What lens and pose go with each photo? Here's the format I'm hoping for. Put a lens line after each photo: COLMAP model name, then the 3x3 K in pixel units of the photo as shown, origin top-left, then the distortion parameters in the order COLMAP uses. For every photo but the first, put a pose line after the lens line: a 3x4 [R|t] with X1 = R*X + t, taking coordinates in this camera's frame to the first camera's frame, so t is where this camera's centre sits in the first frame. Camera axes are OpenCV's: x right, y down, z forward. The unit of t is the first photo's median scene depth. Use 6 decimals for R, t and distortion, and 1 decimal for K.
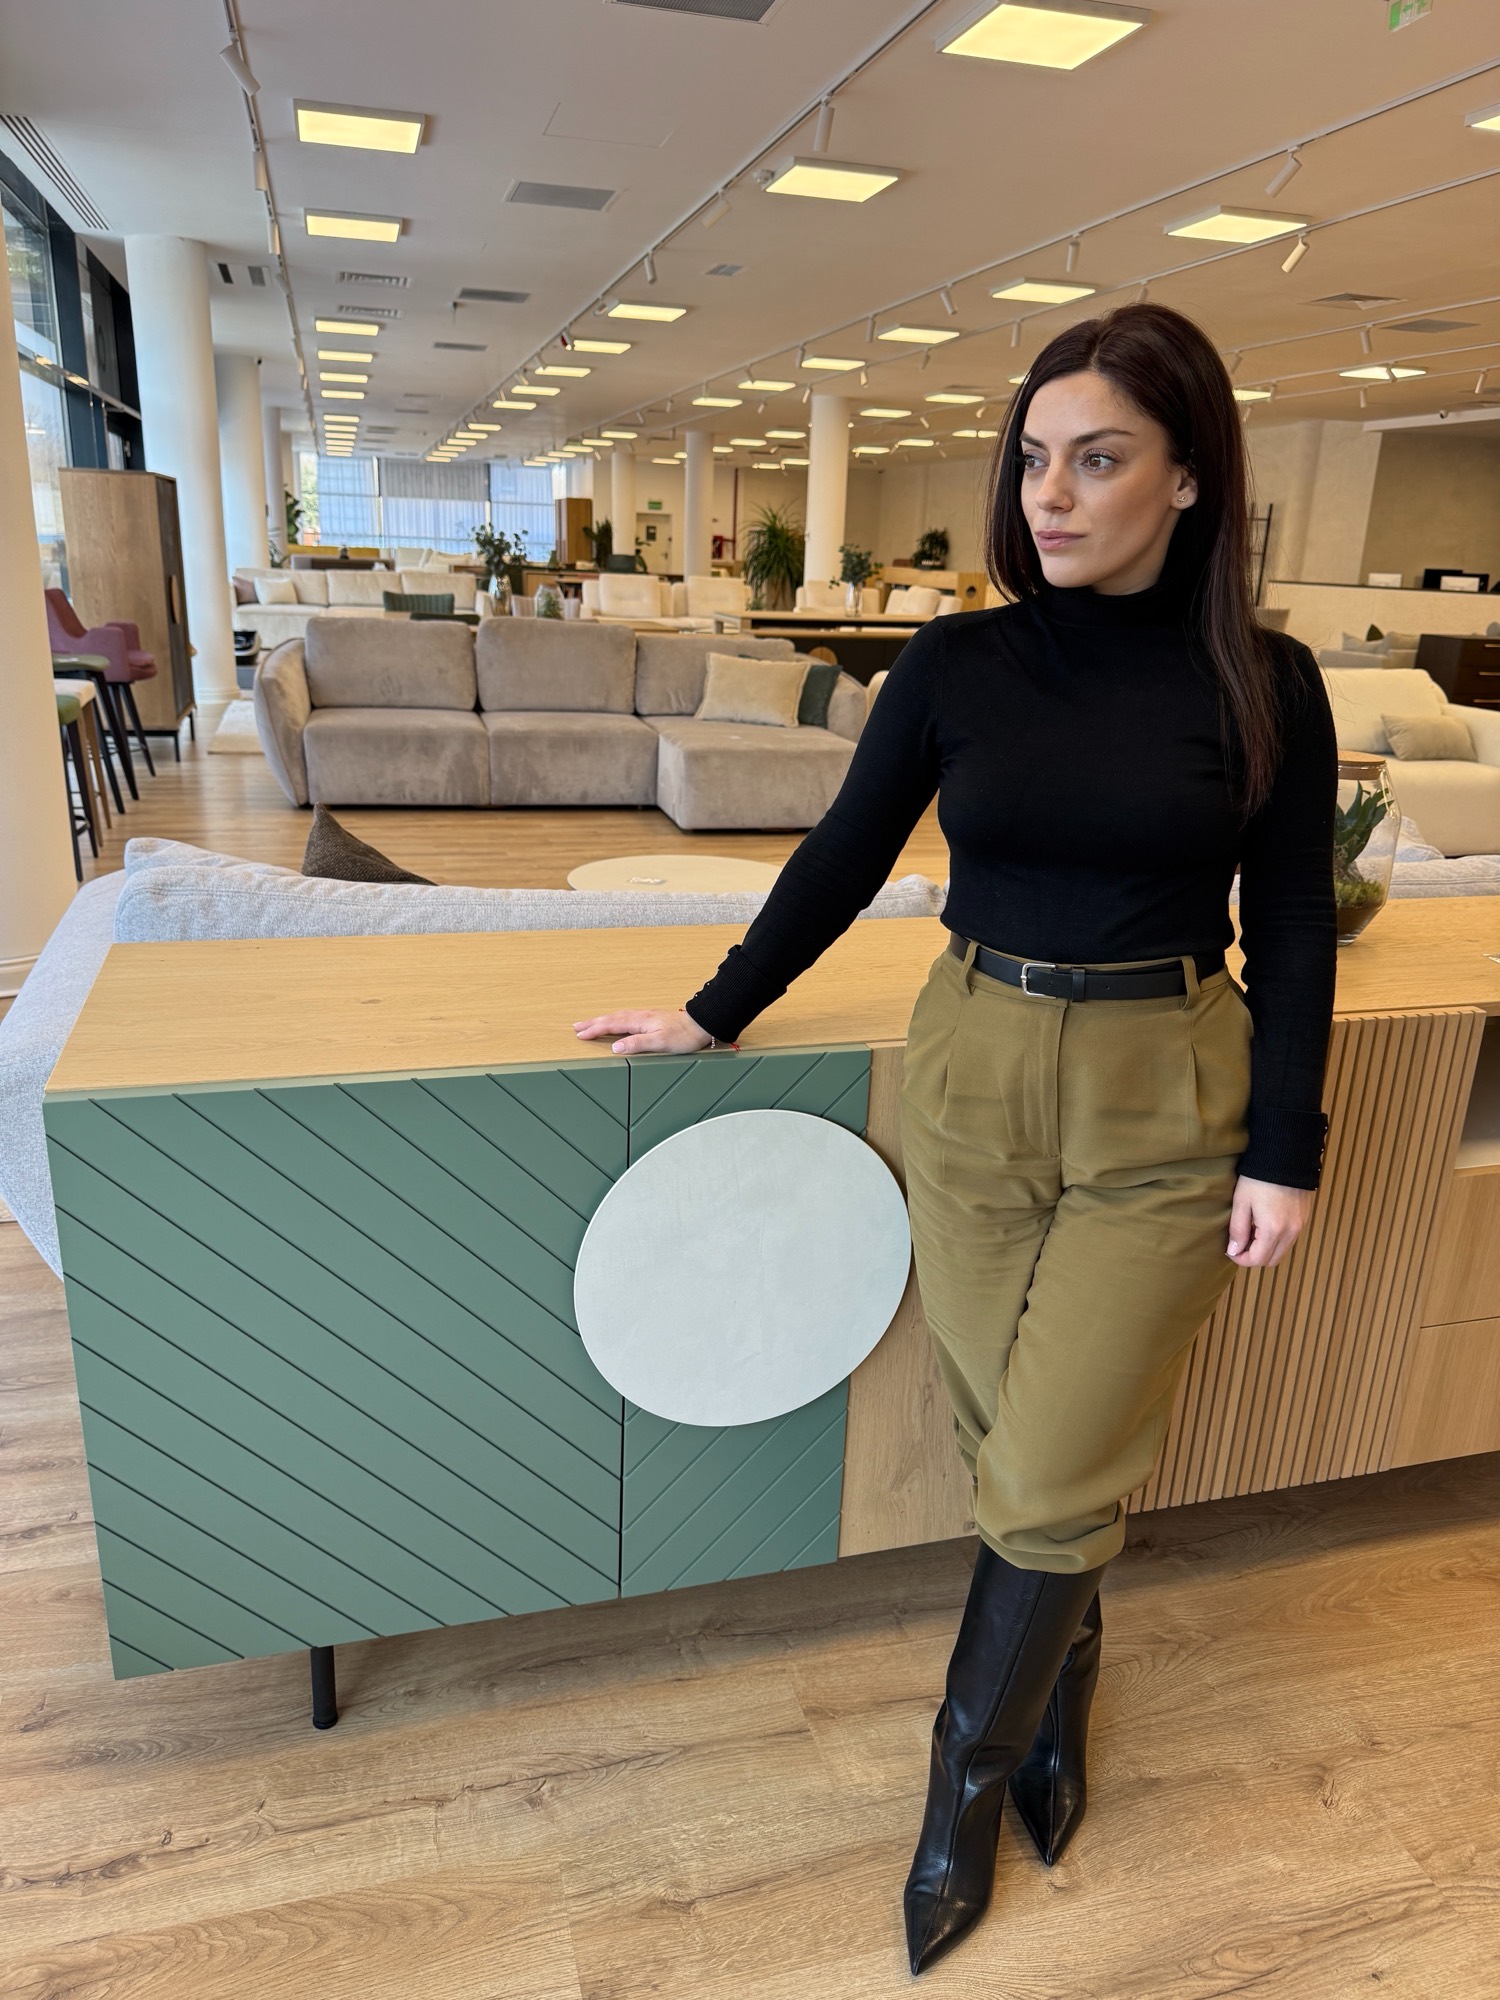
lens RADIAL K [[1393.4, 0, 746.6], [0, 1393.4, 999.3], [0, 0, 1]] dist [0.004626, -0.006006]
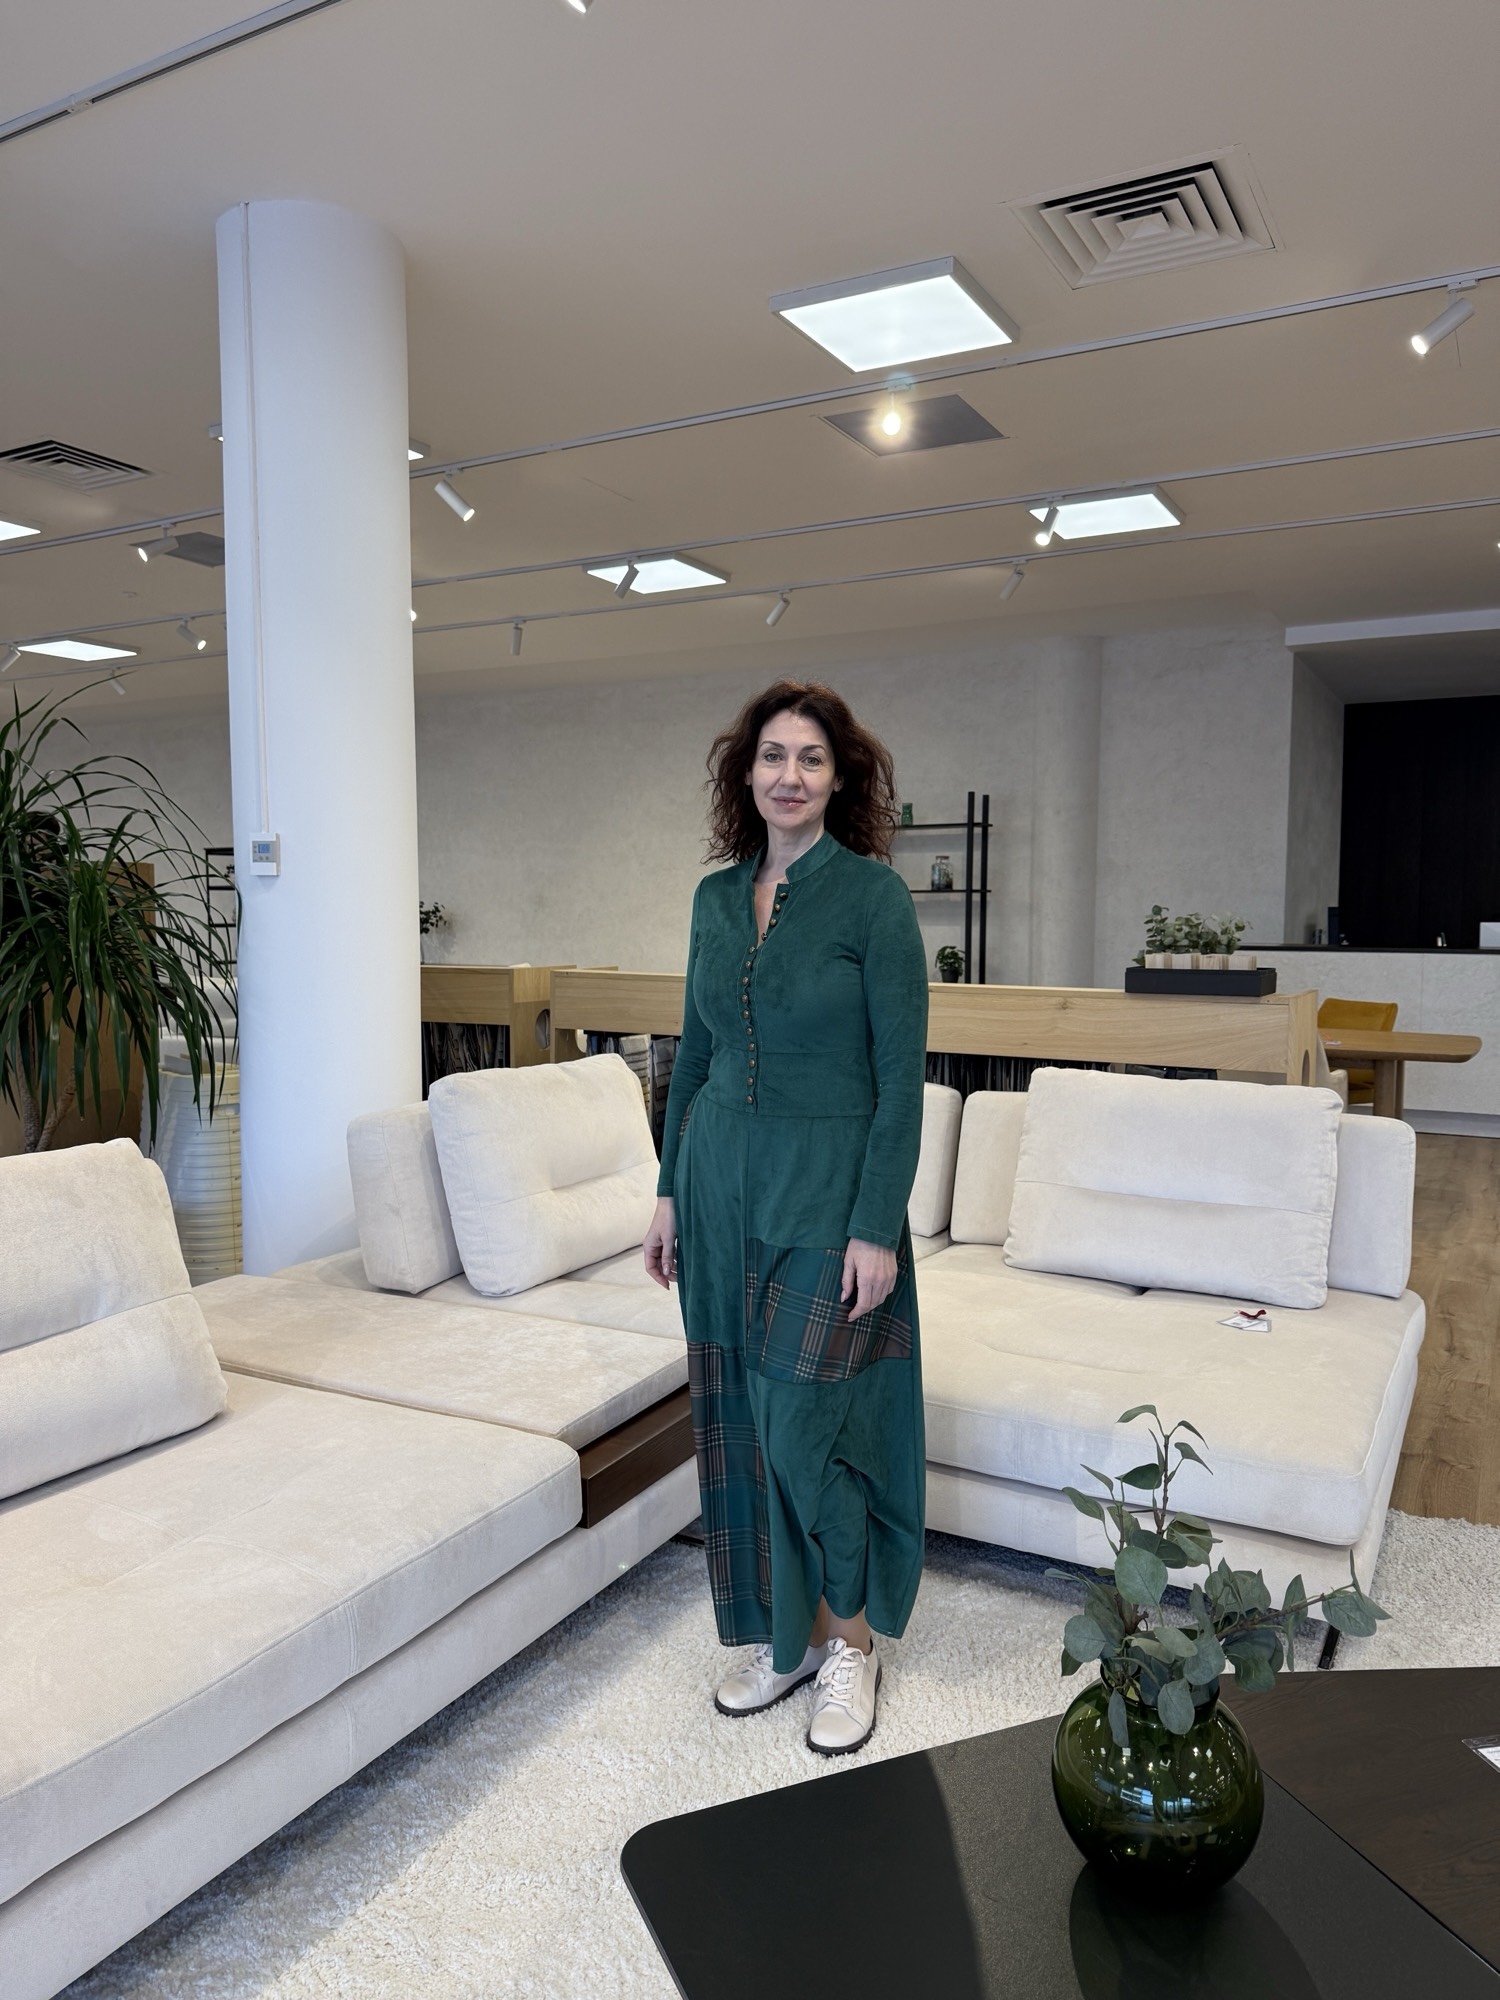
lens RADIAL K [[1393.4, 0, 756.0], [0, 1393.4, 999.9], [0, 0, 1]] dist [0.004626, -0.006006]
pose [[0.690014, -0.079314, 0.719437, -0.036481], [0.242350, 0.961921, -0.126392, -0.240082], [-0.682017, 0.261568, 0.682960, 0.731835]]
